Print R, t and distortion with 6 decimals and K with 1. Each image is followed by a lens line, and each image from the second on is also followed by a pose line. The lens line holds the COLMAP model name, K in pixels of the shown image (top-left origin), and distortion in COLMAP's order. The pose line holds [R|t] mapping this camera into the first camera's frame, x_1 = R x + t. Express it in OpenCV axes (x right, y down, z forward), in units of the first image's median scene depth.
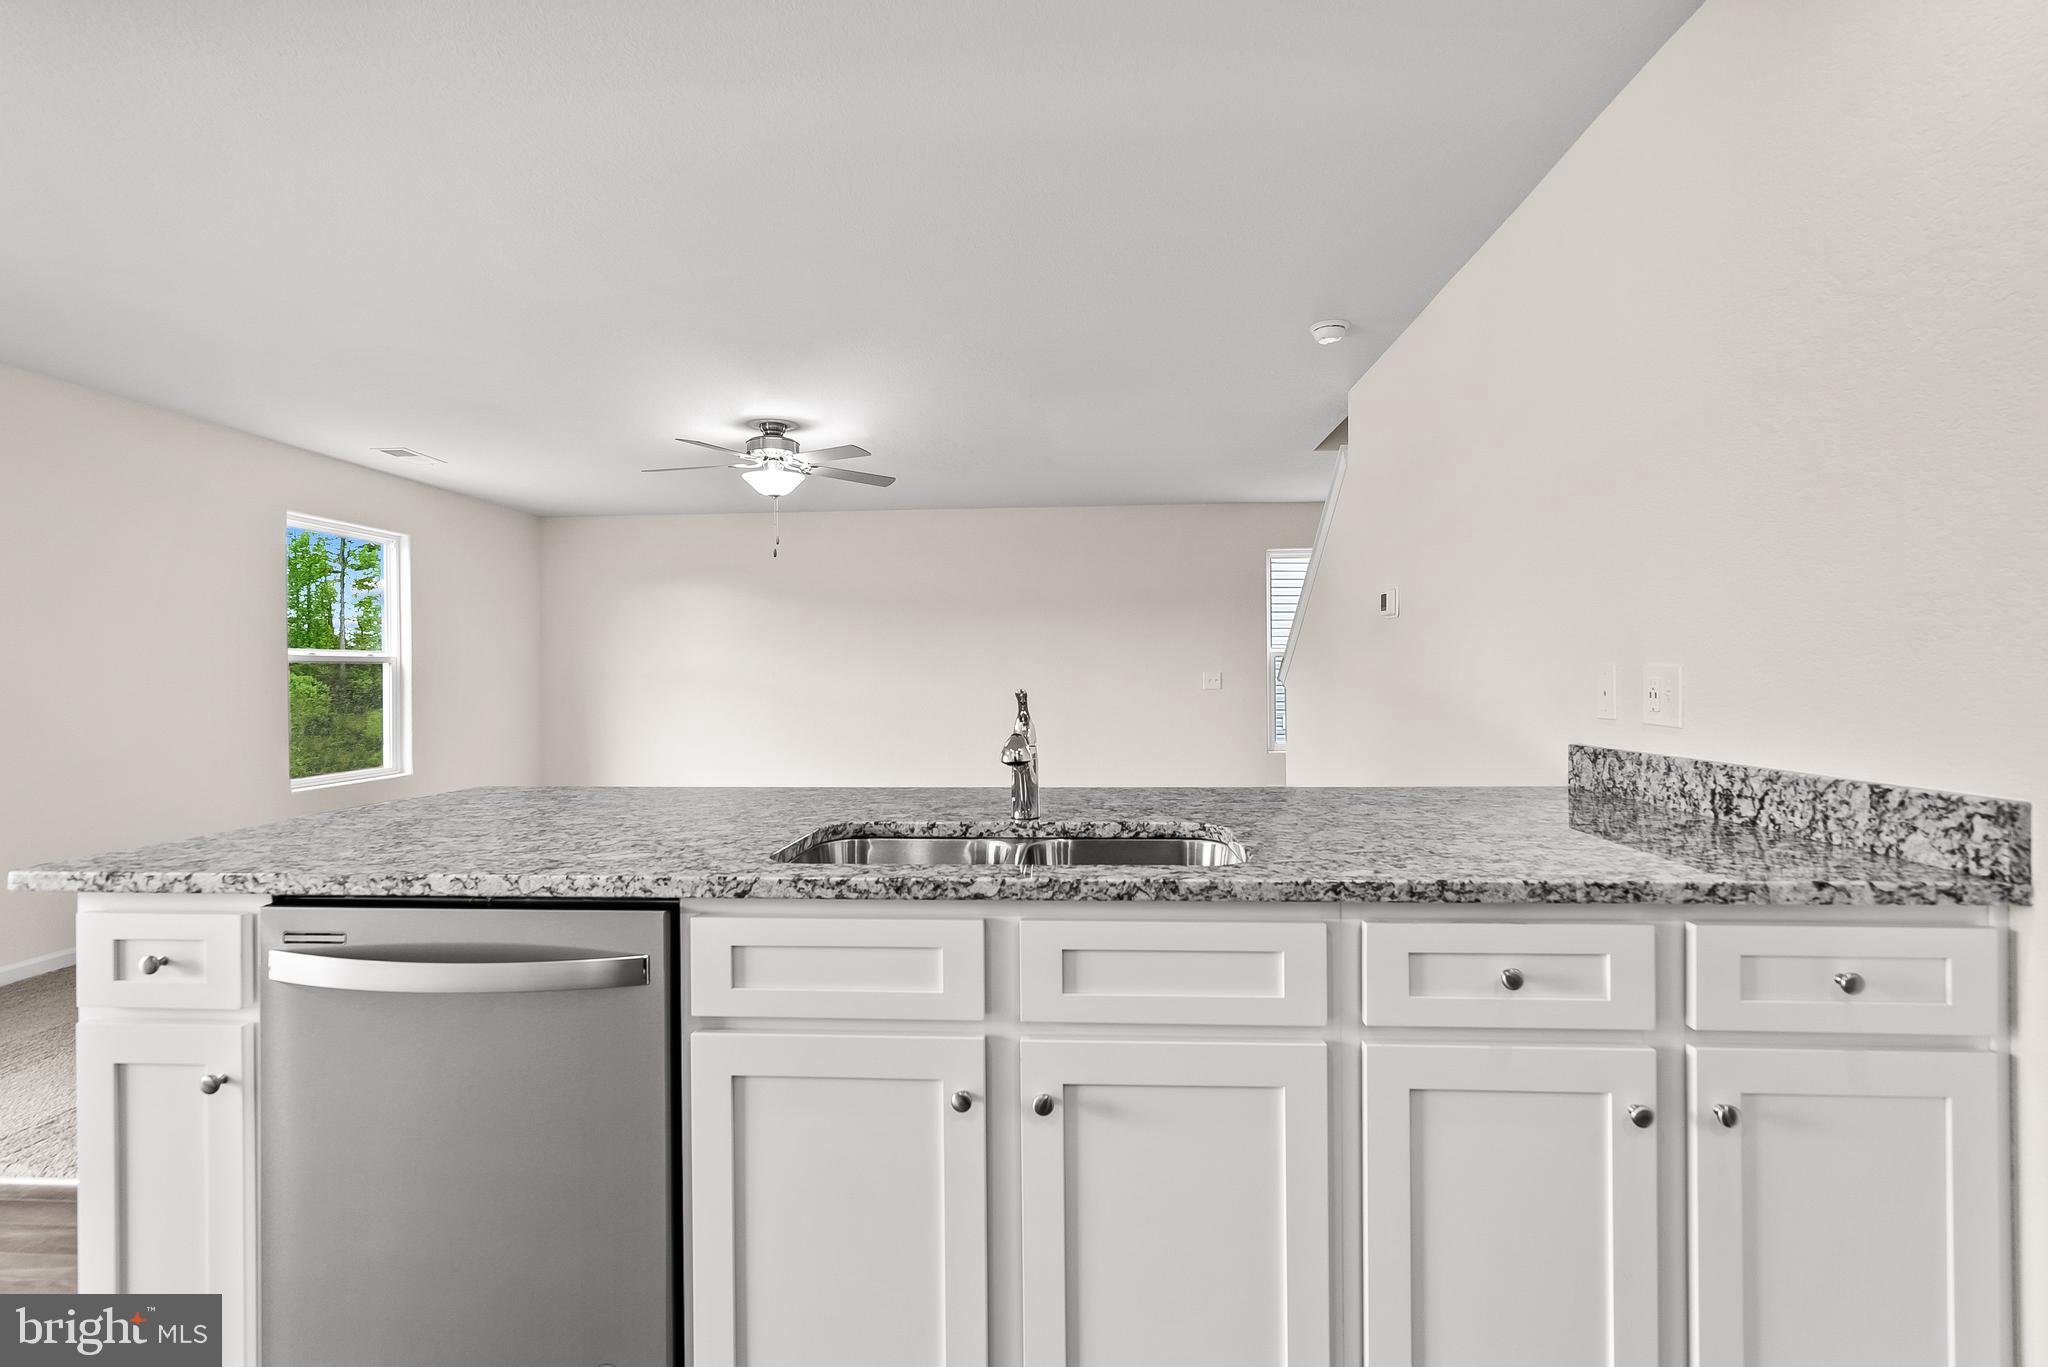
lens RADIAL K [[936.3, 0, 1027.4], [0, 936.3, 674.5], [0, 0, 1]] dist [-0.003270, 0.000494]
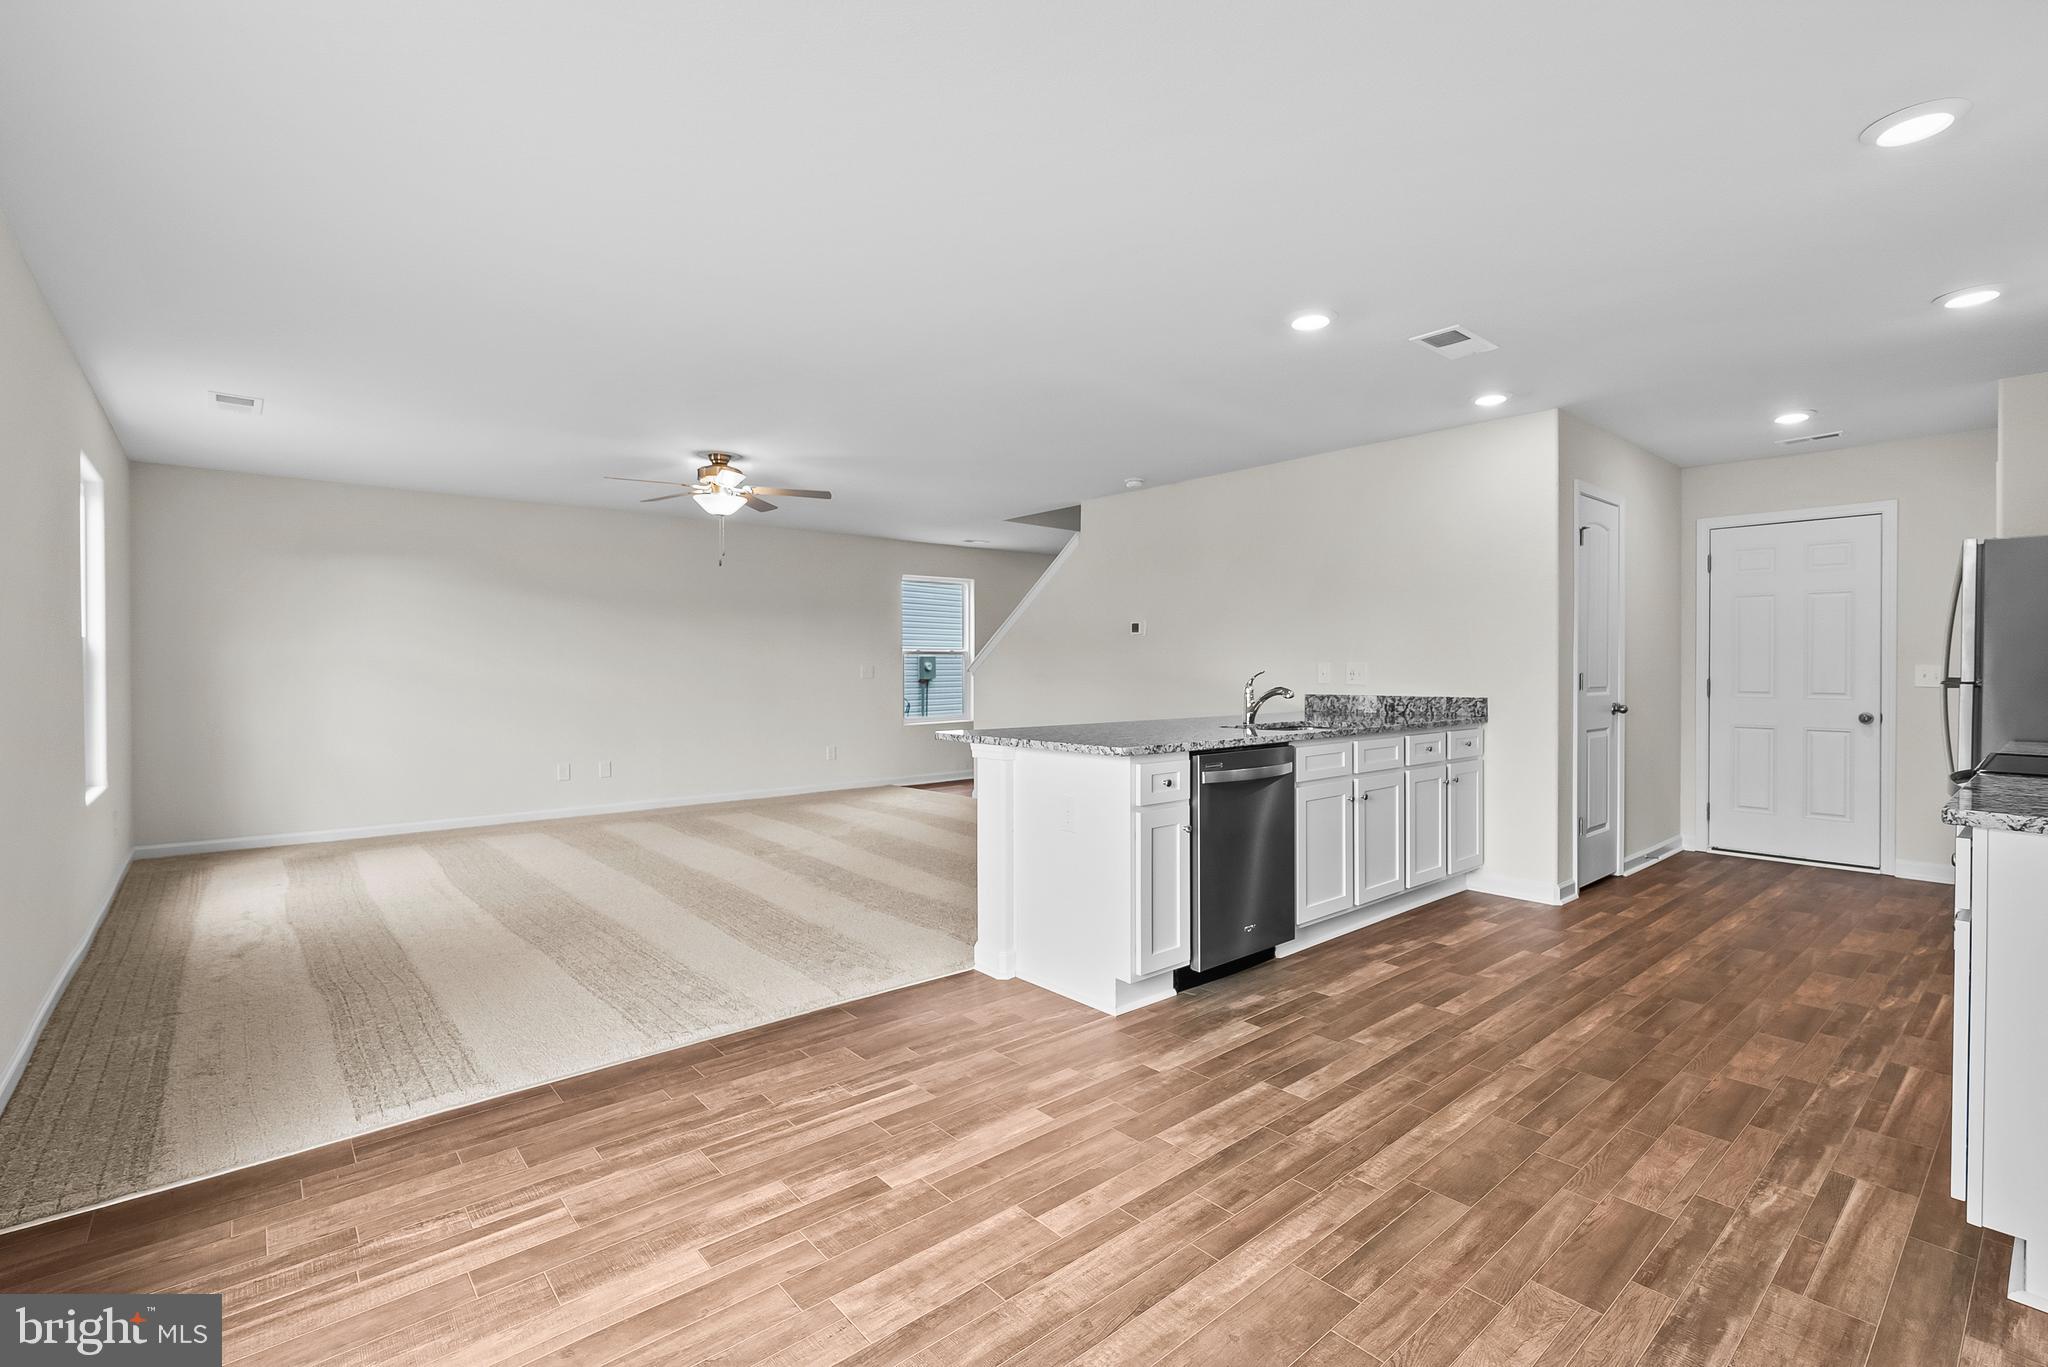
lens RADIAL K [[936.3, 0, 1023.9], [0, 936.3, 669.4], [0, 0, 1]] dist [-0.003270, 0.000494]
pose [[0.717055, 0.005284, 0.696996, -2.563465], [-0.004930, 0.999985, -0.002508, 0.024910], [-0.696999, -0.001638, 0.717070, -0.426054]]
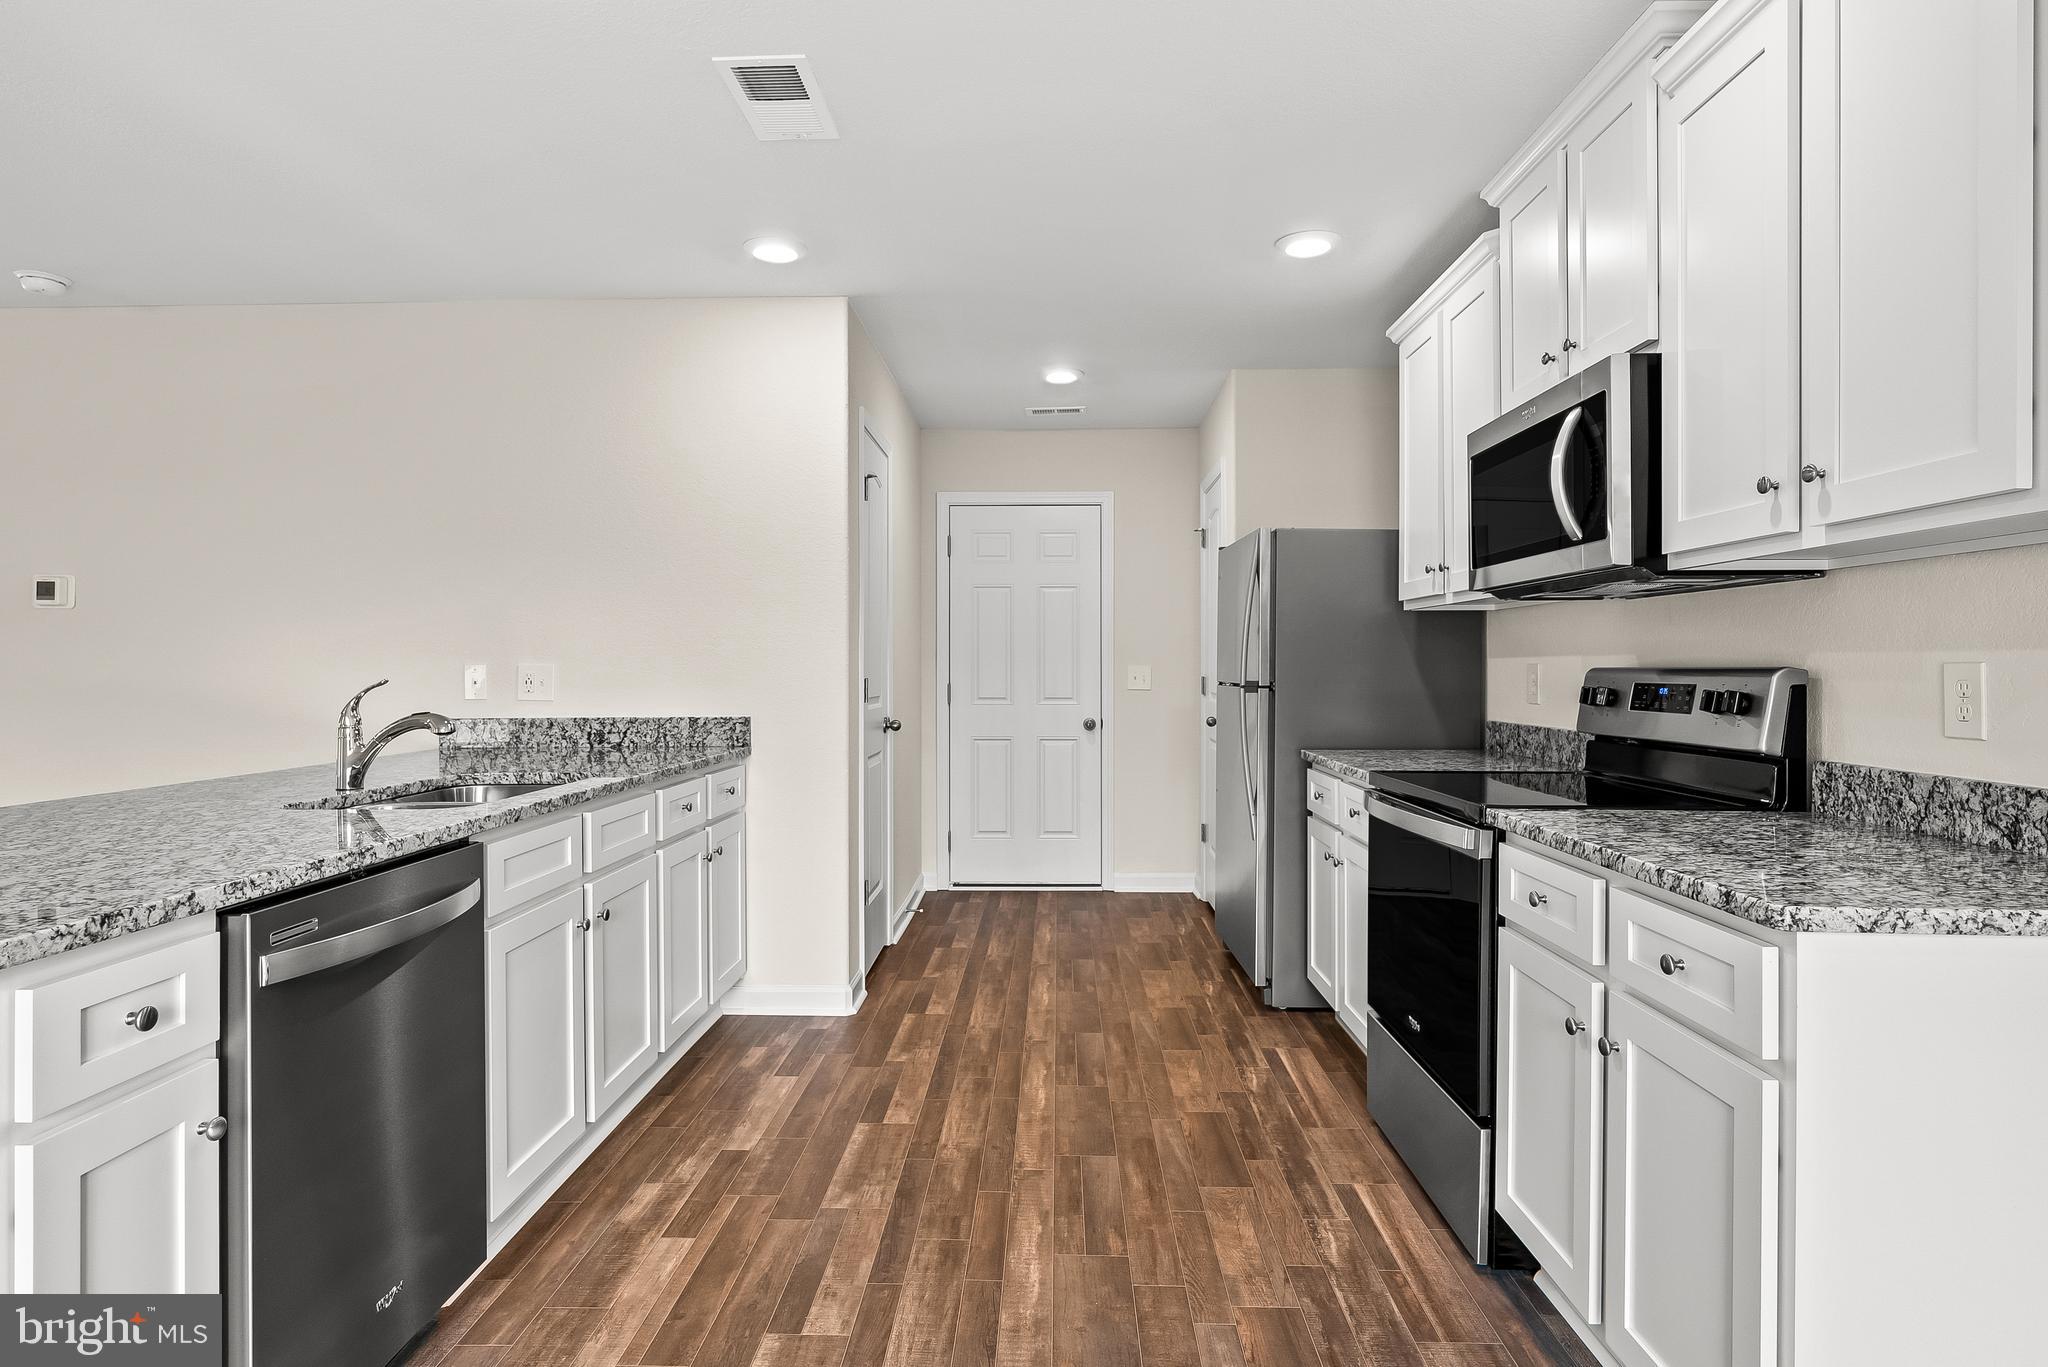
lens RADIAL K [[1105.9, 0, 1029.8], [0, 1105.9, 663.8], [0, 0, 1]] dist [-0.003478, 0.000469]
pose [[-0.039481, 0.010396, 0.999166, -1.703848], [0.002647, 0.999943, -0.010299, 0.013526], [-0.999217, 0.002238, -0.039506, 0.236413]]
